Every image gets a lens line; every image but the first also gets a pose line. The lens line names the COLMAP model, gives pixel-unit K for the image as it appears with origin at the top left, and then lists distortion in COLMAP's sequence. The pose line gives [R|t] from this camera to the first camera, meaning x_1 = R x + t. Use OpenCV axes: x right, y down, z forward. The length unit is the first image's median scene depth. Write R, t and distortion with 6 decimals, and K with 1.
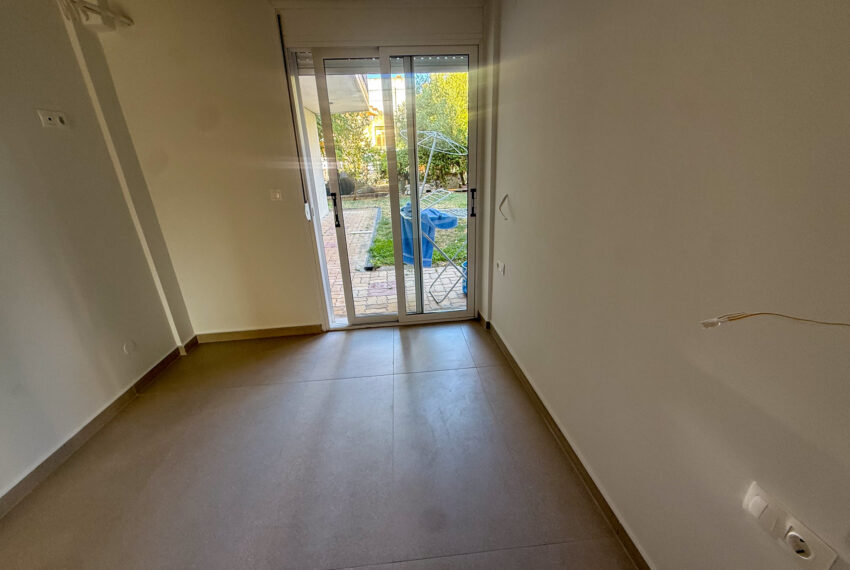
lens RADIAL K [[339.2, 0, 422.9], [0, 339.2, 285.6], [0, 0, 1]] dist [-0.001856, -0.000086]
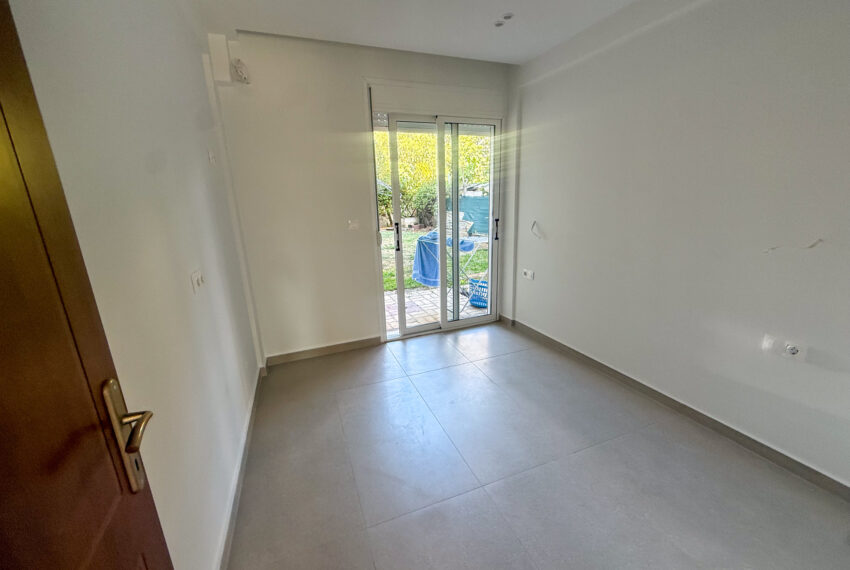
lens RADIAL K [[339.2, 0, 422.8], [0, 339.2, 285.6], [0, 0, 1]] dist [-0.001856, -0.000086]
pose [[0.958397, -0.061873, 0.278651, -0.470058], [0.093628, 0.990356, -0.102121, 0.074952], [-0.269645, 0.123962, 0.954948, -0.145596]]
